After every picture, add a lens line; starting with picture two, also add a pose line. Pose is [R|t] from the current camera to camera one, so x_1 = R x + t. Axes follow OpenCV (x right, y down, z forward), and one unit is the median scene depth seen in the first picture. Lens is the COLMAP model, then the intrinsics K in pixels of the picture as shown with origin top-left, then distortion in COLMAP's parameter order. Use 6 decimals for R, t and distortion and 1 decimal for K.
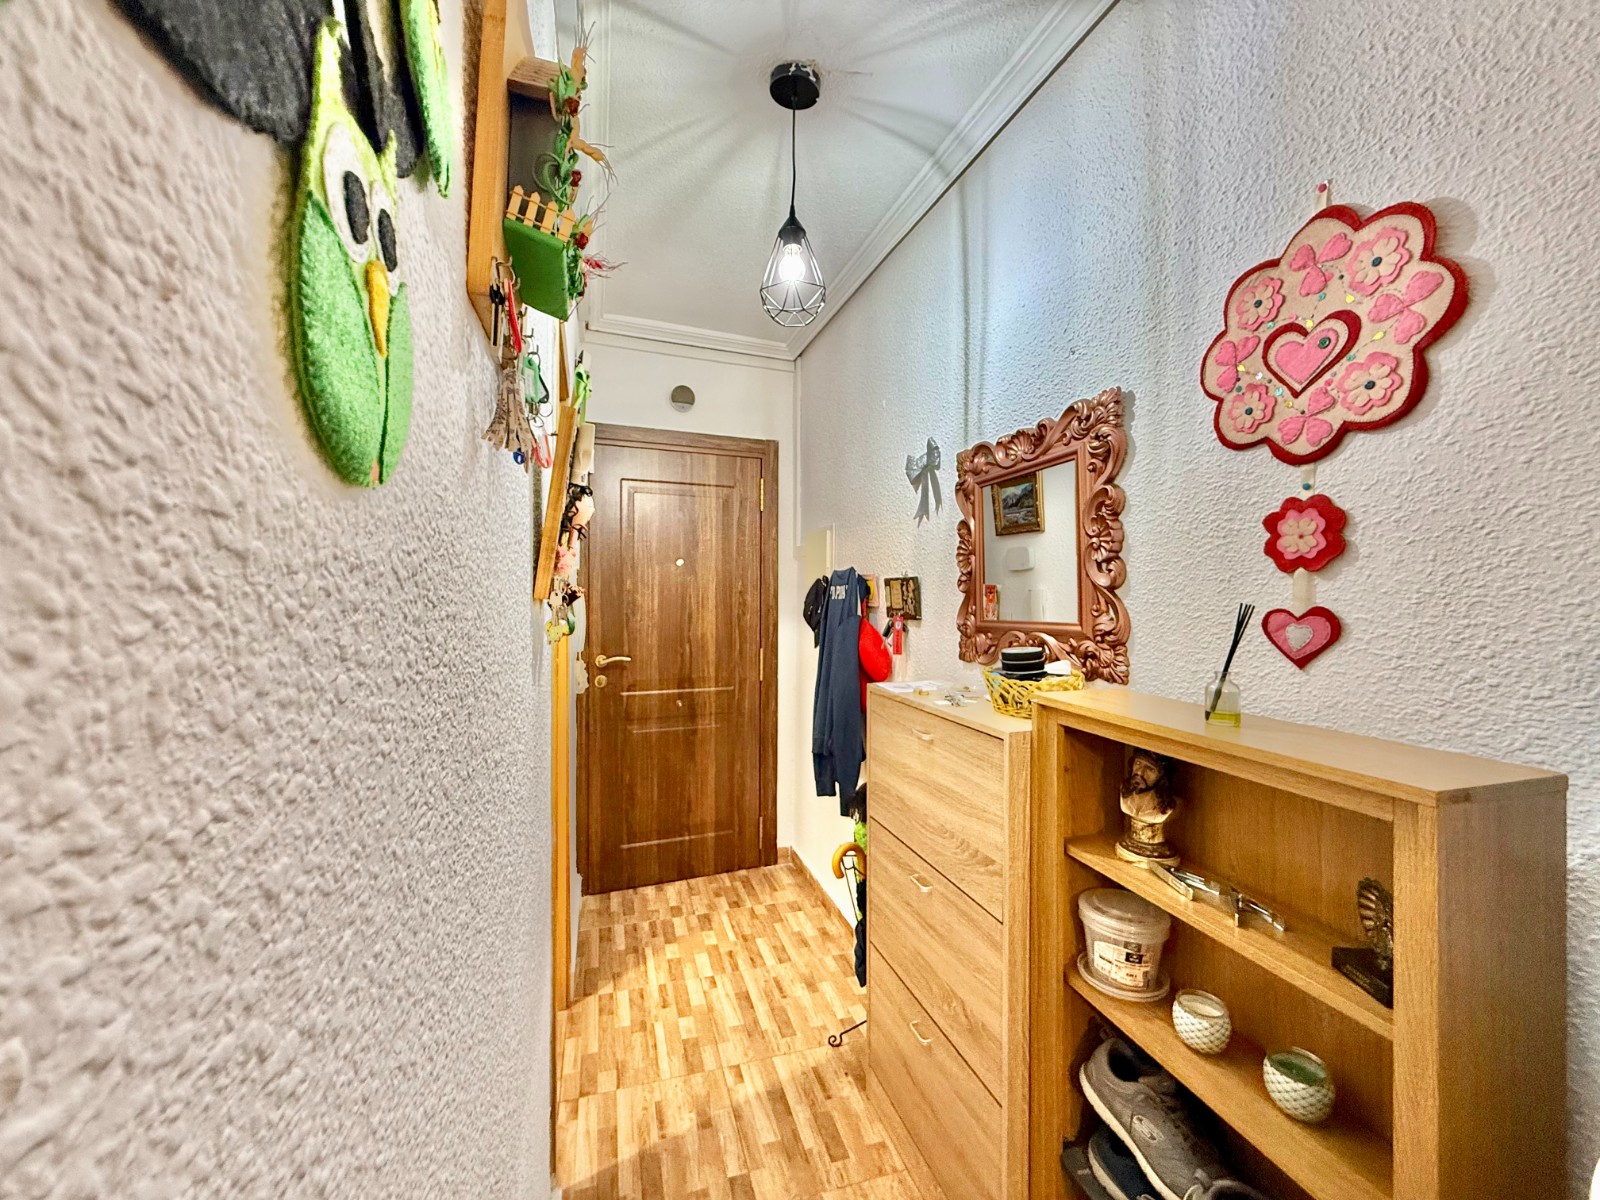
lens RADIAL K [[636.2, 0, 792.4], [0, 636.2, 598.9], [0, 0, 1]] dist [0.000098, -0.000139]
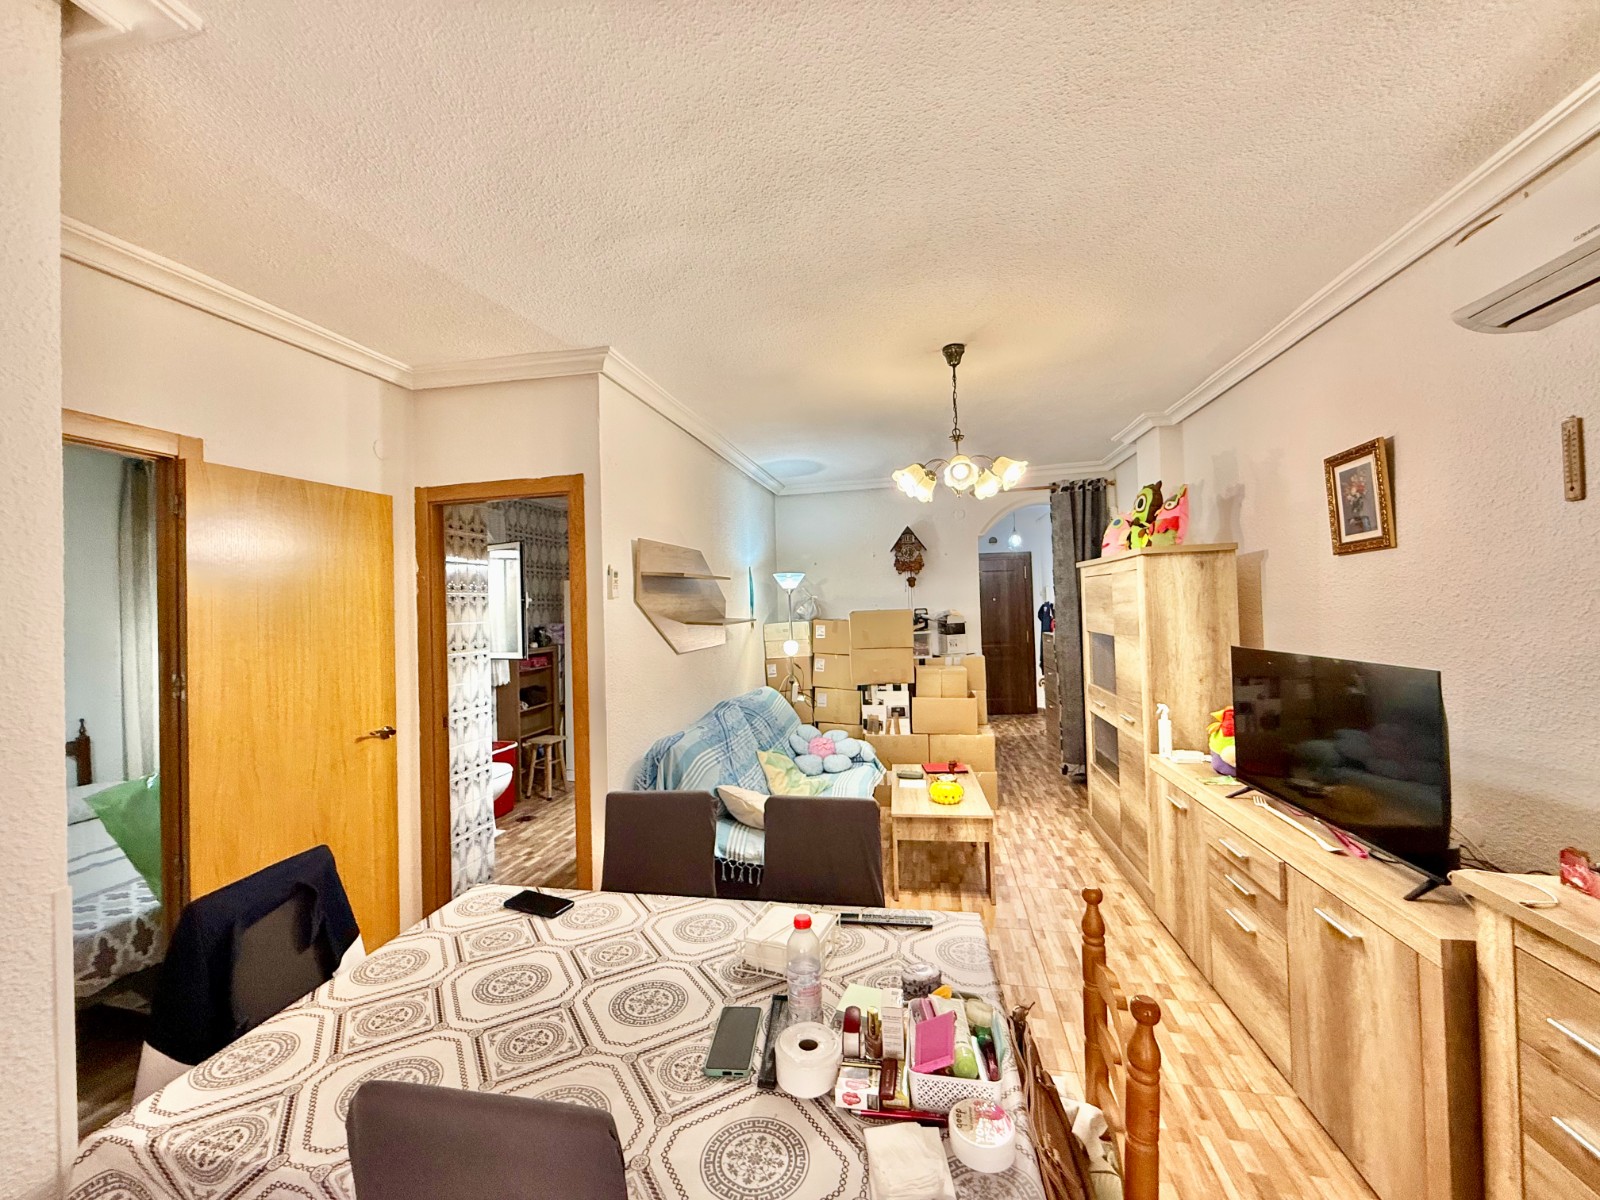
lens RADIAL K [[636.5, 0, 792.9], [0, 636.5, 600.1], [0, 0, 1]] dist [-0.002667, 0.000703]
pose [[0.879663, -0.038761, -0.474015, 0.480493], [0.029814, 0.999207, -0.026379, -0.008468], [0.474662, 0.009072, 0.880121, -2.444374]]
